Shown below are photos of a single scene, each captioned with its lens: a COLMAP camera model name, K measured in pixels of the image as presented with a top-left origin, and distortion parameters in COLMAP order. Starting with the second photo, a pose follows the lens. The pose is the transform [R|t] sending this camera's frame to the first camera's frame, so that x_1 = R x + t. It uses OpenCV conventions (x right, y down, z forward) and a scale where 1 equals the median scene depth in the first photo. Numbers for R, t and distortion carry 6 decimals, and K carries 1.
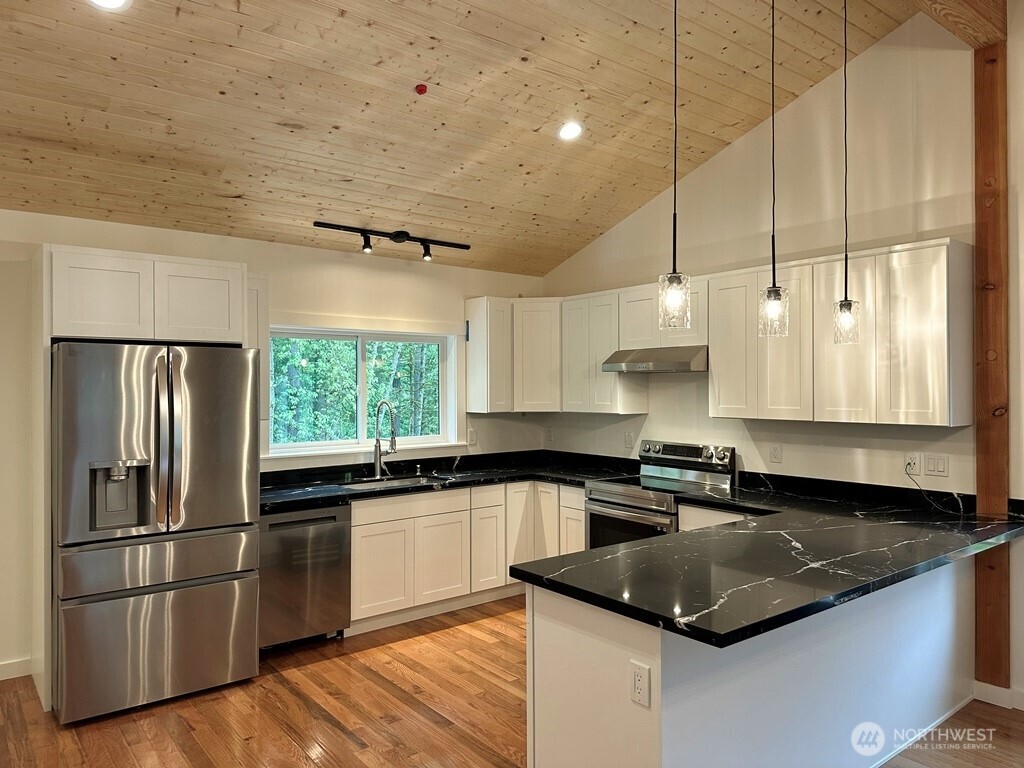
lens RADIAL K [[701.0, 0, 512.0], [0, 701.0, 384.0], [0, 0, 1]] dist [0.031684, -0.062543]
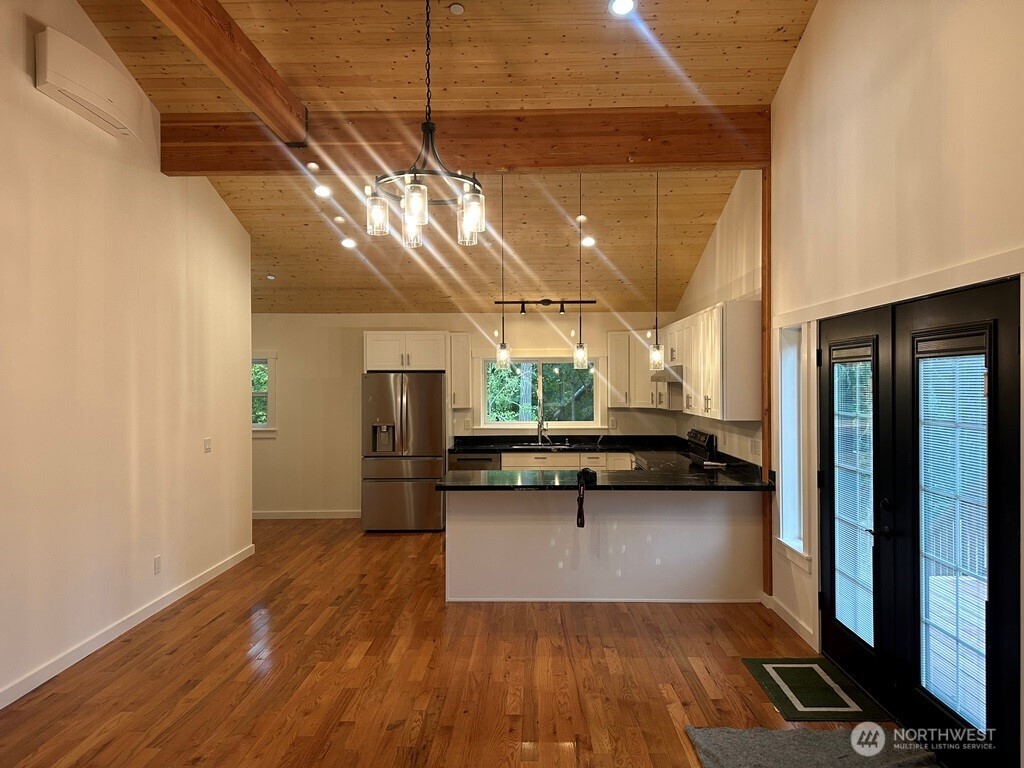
lens RADIAL K [[701.0, 0, 512.0], [0, 701.0, 384.0], [0, 0, 1]] dist [0.031684, -0.062543]
pose [[0.754082, -0.000571, -0.656781, 0.885730], [0.005031, 0.999975, 0.004908, -0.021244], [0.656762, -0.007005, 0.754066, -0.329774]]
